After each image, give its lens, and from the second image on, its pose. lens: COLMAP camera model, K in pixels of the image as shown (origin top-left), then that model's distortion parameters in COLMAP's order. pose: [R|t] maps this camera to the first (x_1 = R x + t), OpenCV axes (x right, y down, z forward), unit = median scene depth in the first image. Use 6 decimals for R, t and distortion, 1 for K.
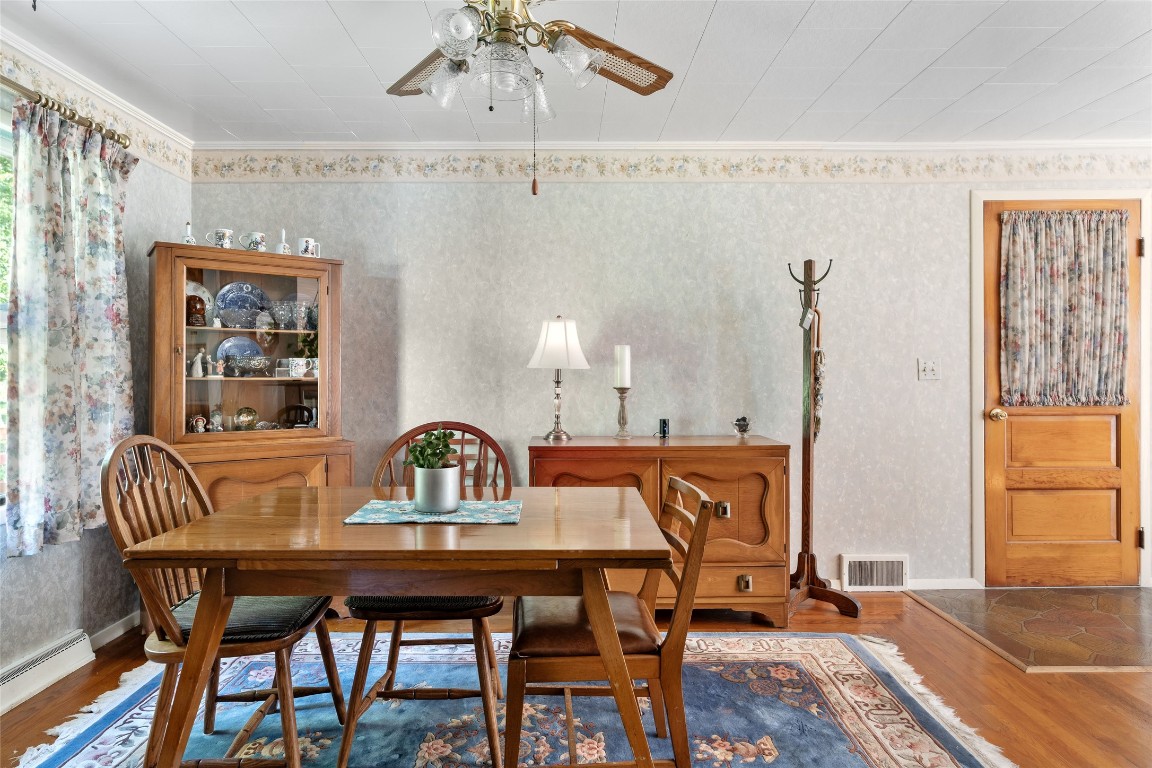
lens RADIAL K [[662.9, 0, 571.9], [0, 662.9, 368.3], [0, 0, 1]] dist [0.002058, 0.000953]
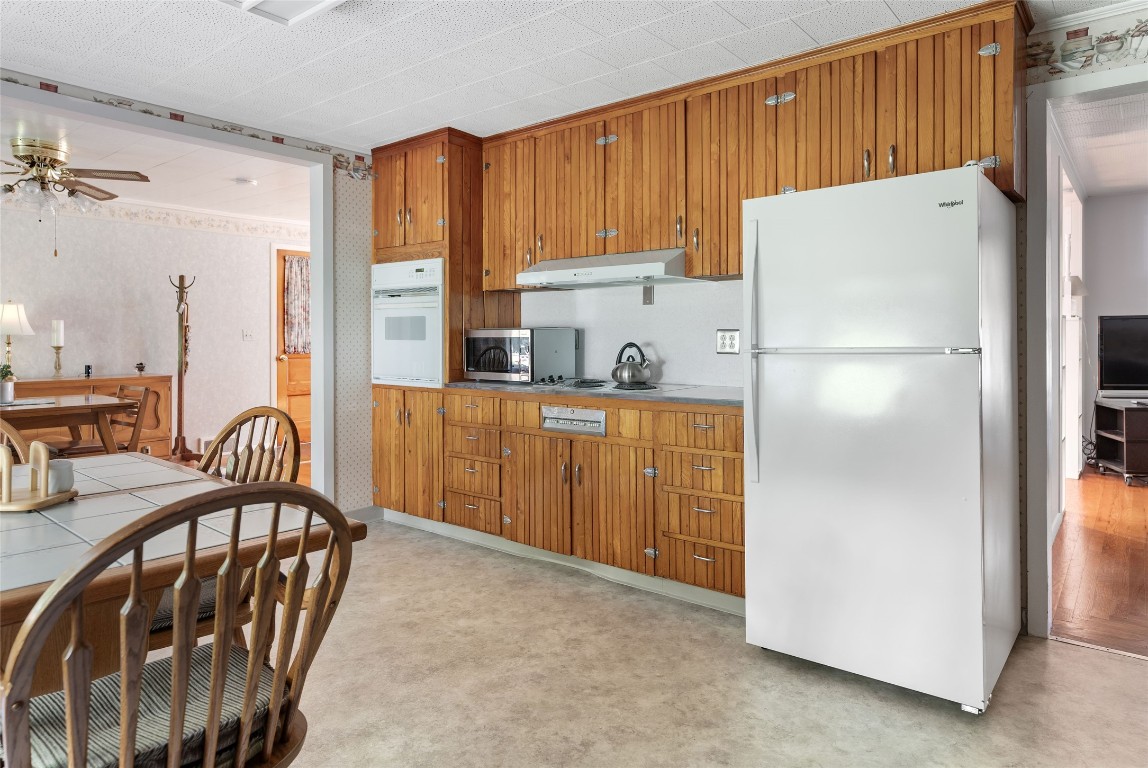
lens RADIAL K [[702.4, 0, 573.4], [0, 702.4, 337.6], [0, 0, 1]] dist [-0.000825, 0.000833]
pose [[0.638028, -0.001035, 0.770013, -0.430550], [-0.003627, 0.999984, 0.004349, -0.003894], [-0.770005, -0.005567, 0.638014, -1.033451]]
